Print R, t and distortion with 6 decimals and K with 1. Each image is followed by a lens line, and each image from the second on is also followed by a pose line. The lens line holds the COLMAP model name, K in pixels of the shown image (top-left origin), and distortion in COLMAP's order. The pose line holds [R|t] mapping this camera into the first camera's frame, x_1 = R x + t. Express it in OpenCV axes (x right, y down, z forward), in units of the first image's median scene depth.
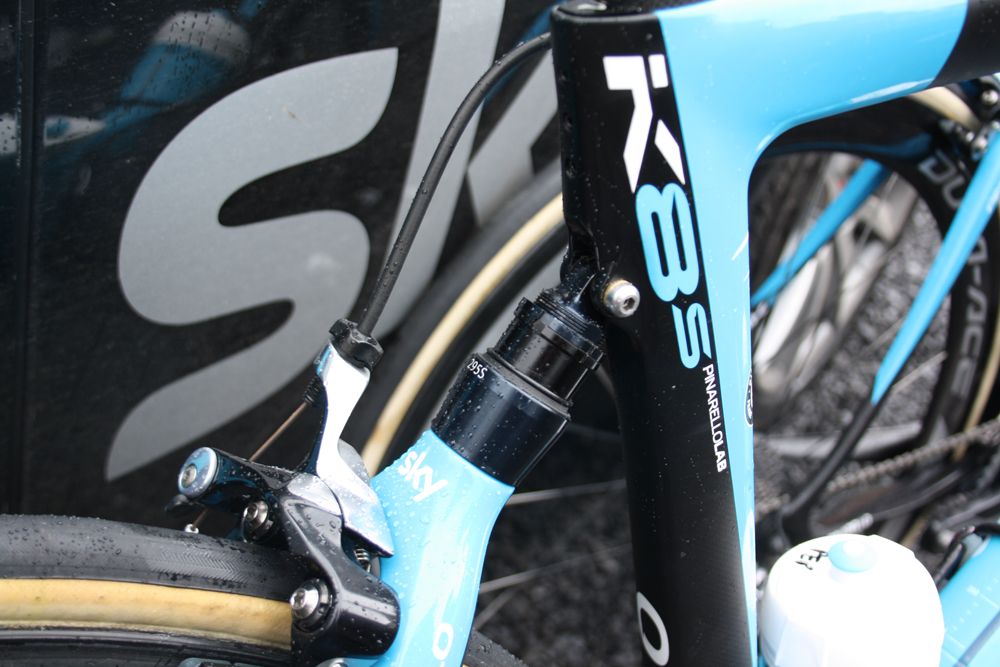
lens RADIAL K [[1239.1, 0, 500.0], [0, 1239.1, 333.5], [0, 0, 1]] dist [-0.019044, -0.051898]
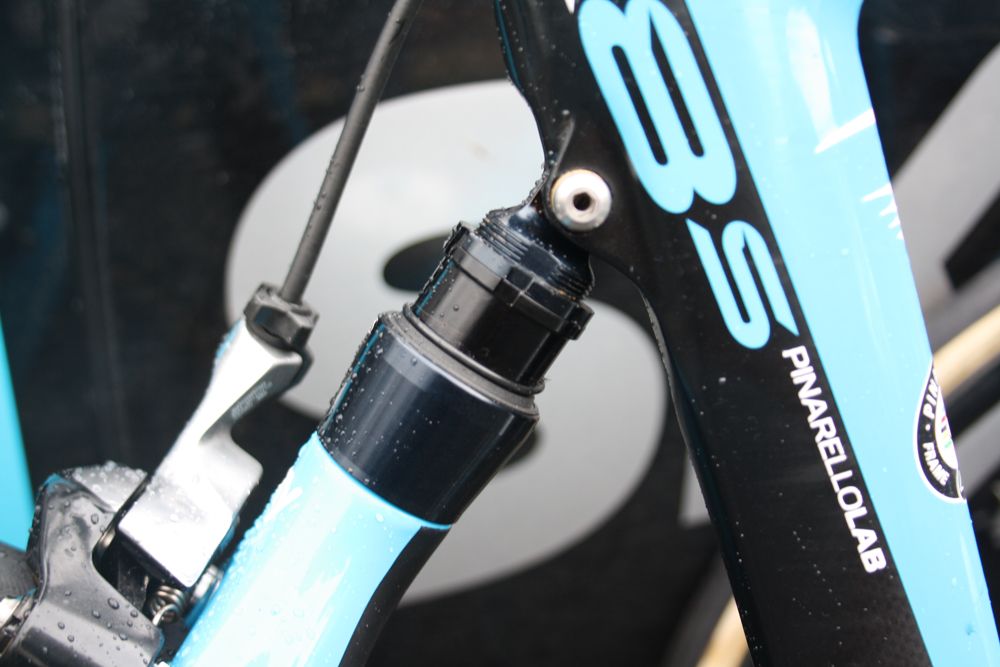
lens RADIAL K [[1373.4, 0, 500.0], [0, 1373.4, 333.5], [0, 0, 1]] dist [-0.016371, -0.021995]
pose [[0.857023, -0.030666, -0.514364, 0.390555], [-0.105383, 0.966697, -0.233221, 0.186758], [0.504386, 0.254081, 0.825250, 0.432042]]
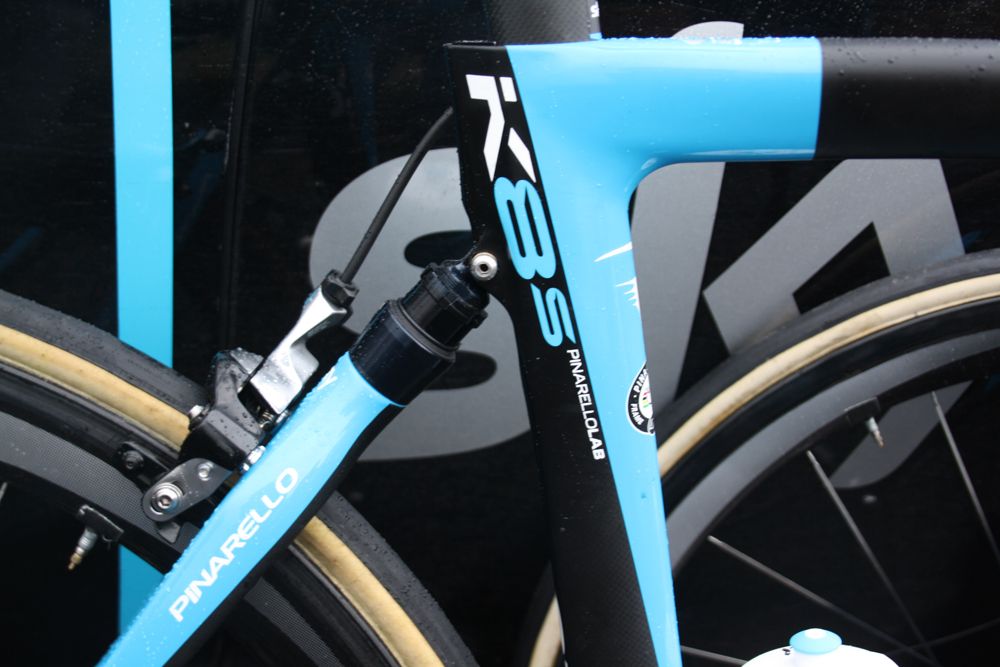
lens RADIAL K [[1521.7, 0, 500.0], [0, 1521.7, 333.5], [0, 0, 1]] dist [-0.002024, 0.014632]
pose [[0.823849, 0.135536, -0.550366, 0.961784], [-0.266346, 0.949680, -0.164825, 0.285884], [0.500332, 0.282378, 0.818493, -0.264131]]
